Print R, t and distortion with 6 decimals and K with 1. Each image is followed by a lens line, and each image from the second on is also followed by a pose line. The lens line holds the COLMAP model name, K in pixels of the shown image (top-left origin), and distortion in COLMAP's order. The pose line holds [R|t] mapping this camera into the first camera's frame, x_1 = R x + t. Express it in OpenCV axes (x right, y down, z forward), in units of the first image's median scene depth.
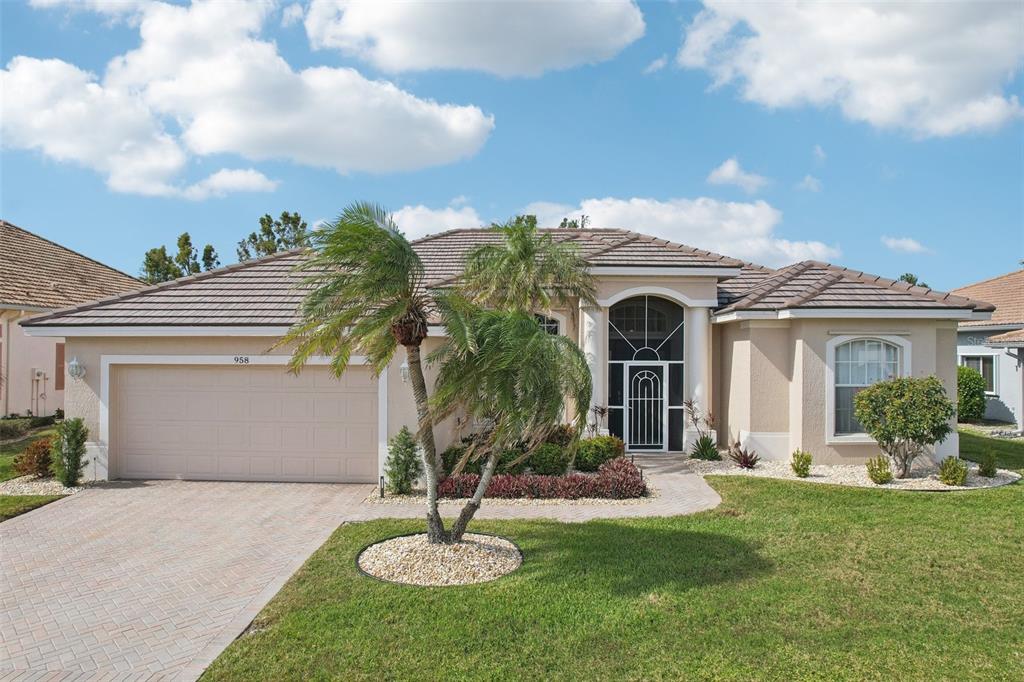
lens RADIAL K [[644.5, 0, 510.4], [0, 644.5, 344.7], [0, 0, 1]] dist [-0.011161, -0.000910]
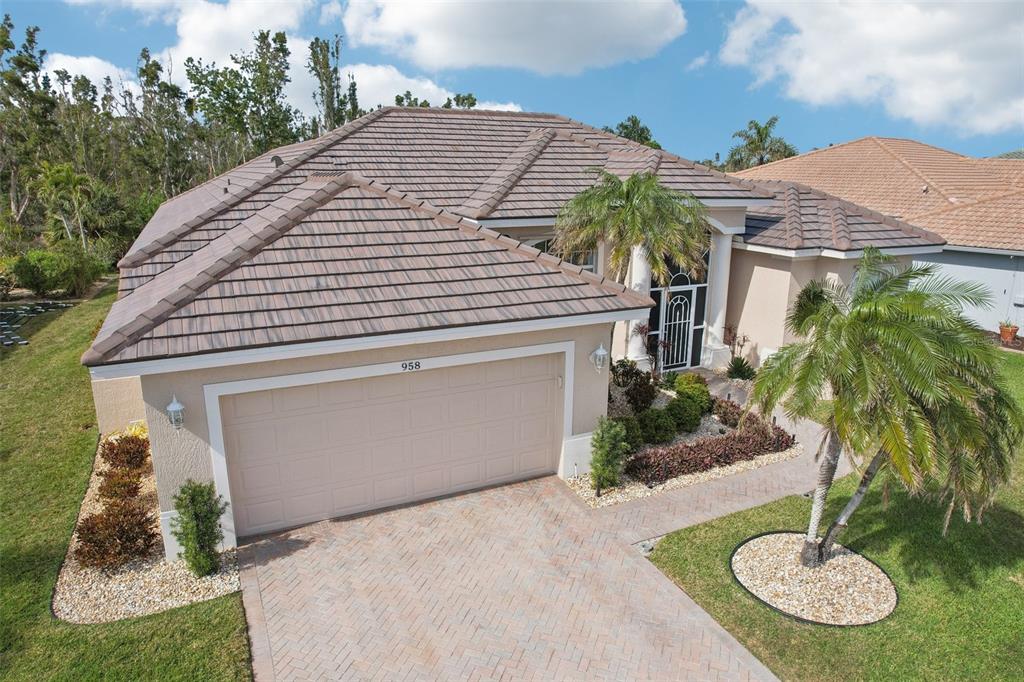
lens RADIAL K [[644.5, 0, 514.2], [0, 644.5, 339.5], [0, 0, 1]] dist [-0.011161, -0.000910]
pose [[0.883732, -0.116450, 0.453274, -0.503630], [-0.007406, 0.964947, 0.262342, -0.161907], [-0.467935, -0.235196, 0.851892, 0.224317]]
